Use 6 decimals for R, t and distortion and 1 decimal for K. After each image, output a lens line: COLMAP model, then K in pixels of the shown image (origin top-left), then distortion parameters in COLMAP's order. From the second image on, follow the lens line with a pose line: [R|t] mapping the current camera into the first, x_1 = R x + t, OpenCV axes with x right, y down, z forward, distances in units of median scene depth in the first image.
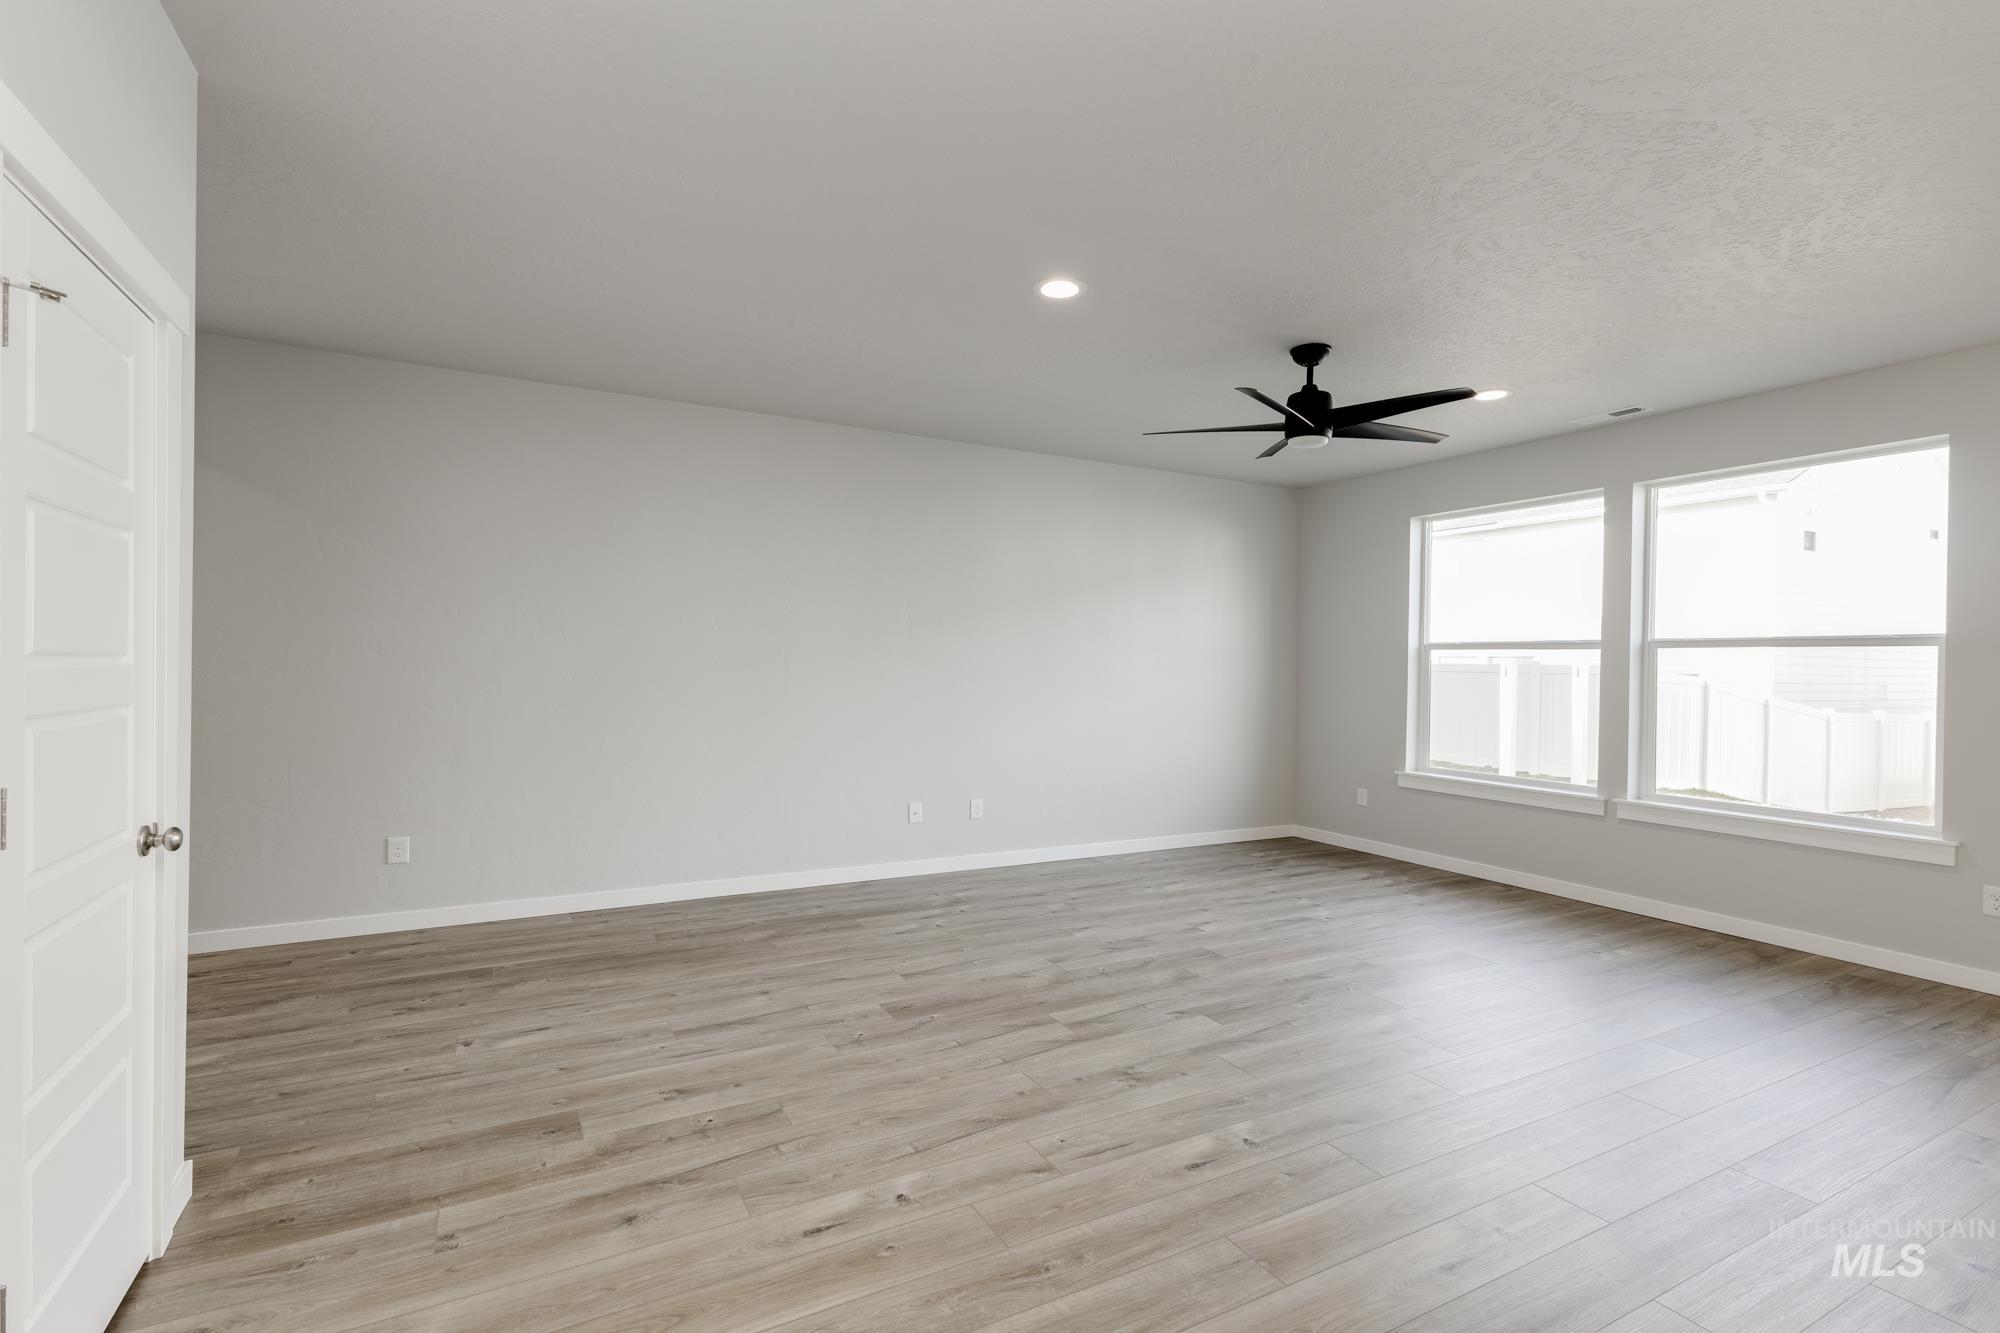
lens RADIAL K [[877.1, 0, 952.9], [0, 877.1, 659.7], [0, 0, 1]] dist [0.008367, -0.001450]
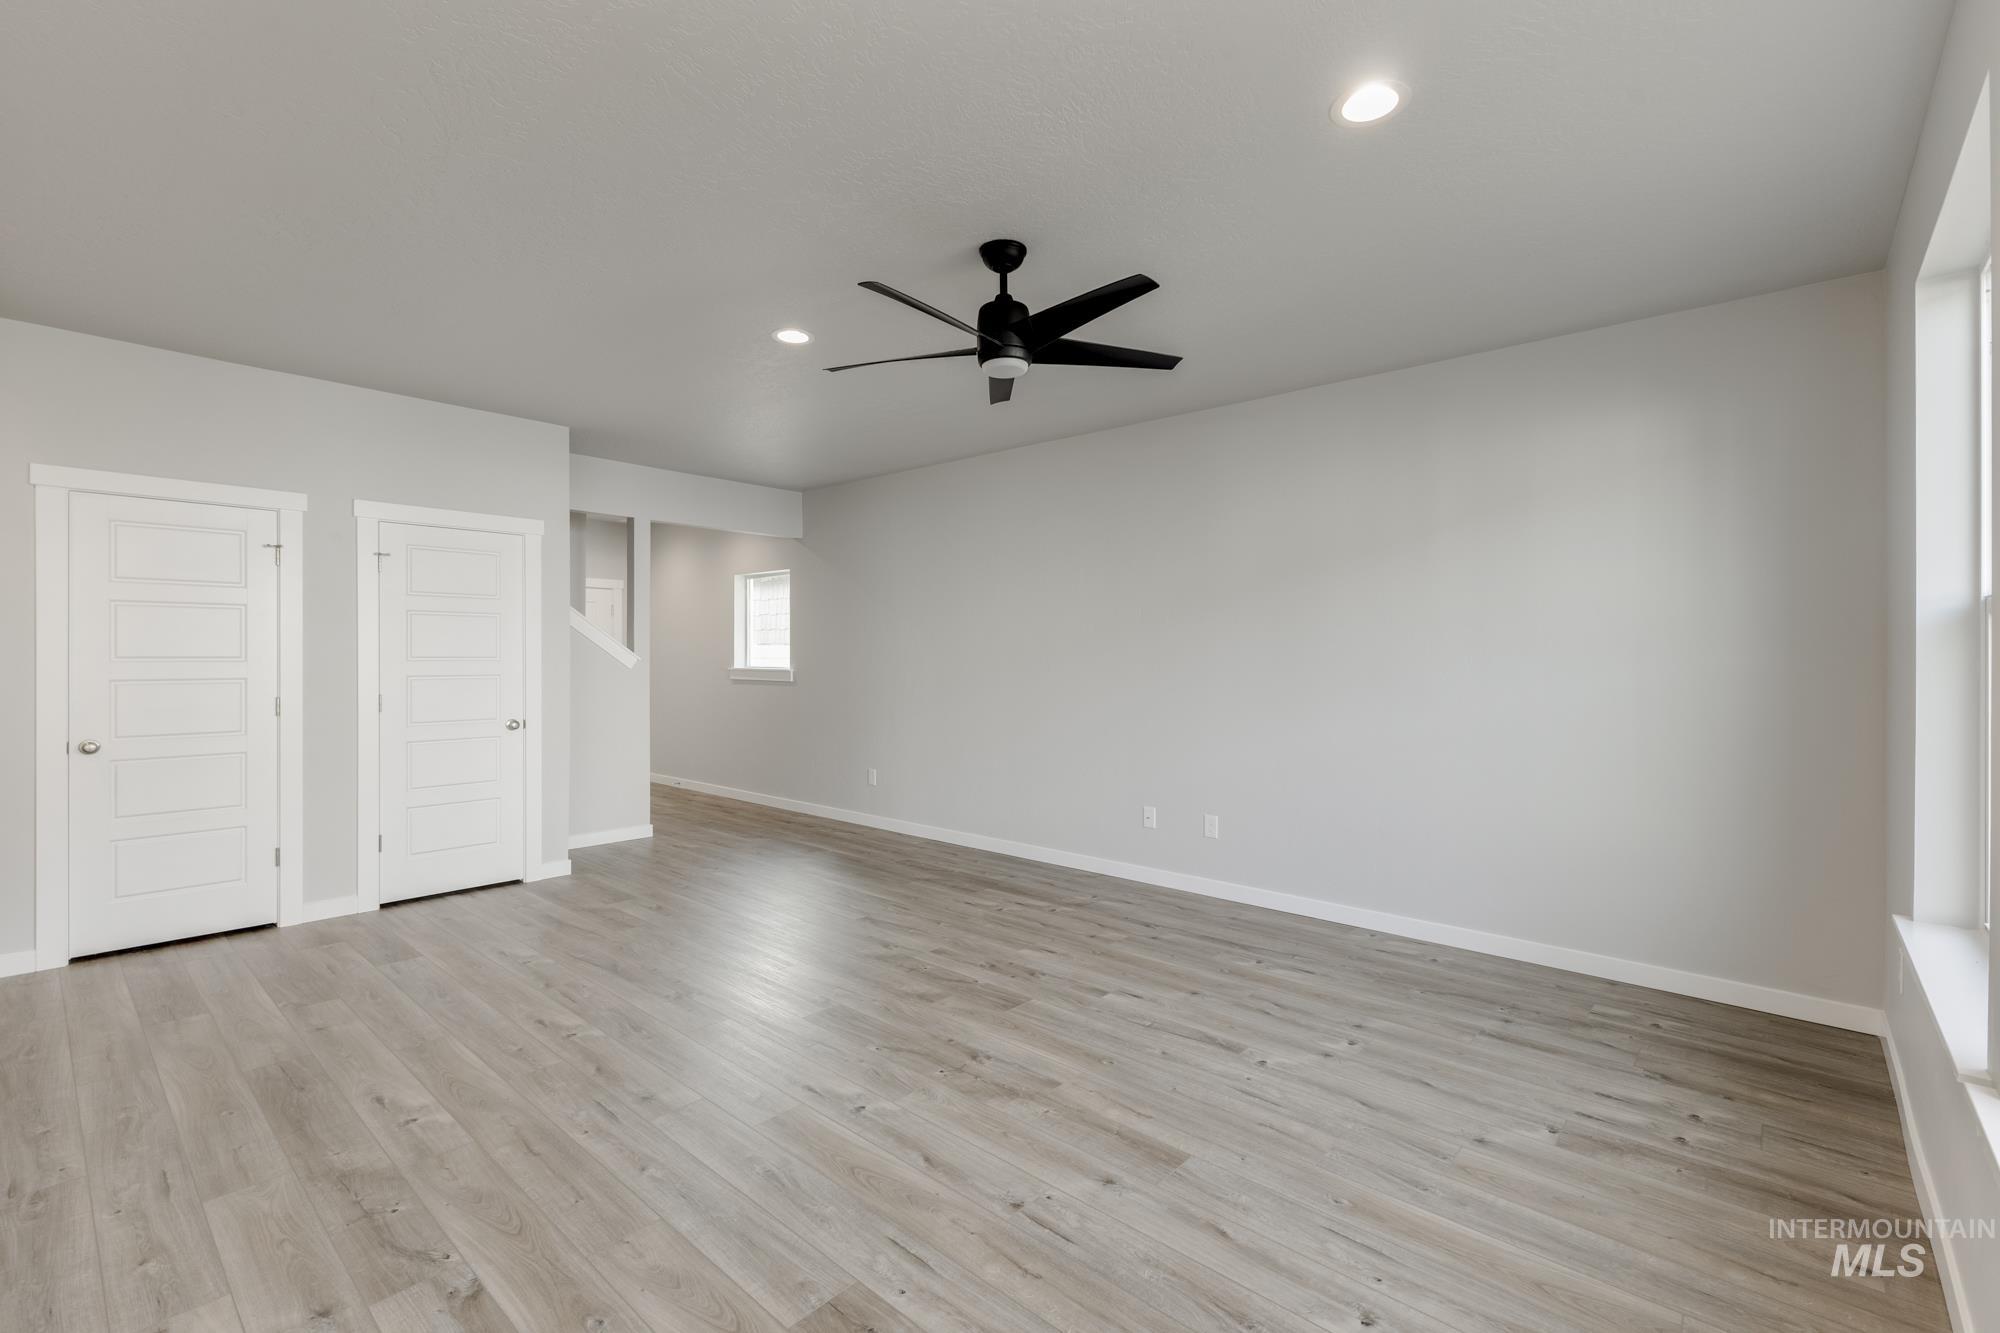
lens RADIAL K [[877.1, 0, 992.1], [0, 877.1, 661.4], [0, 0, 1]] dist [0.008367, -0.001450]
pose [[0.368379, -0.008044, -0.929641, 0.972597], [0.004638, 0.999966, -0.006815, 0.014822], [0.929664, -0.001802, 0.368403, 0.617806]]
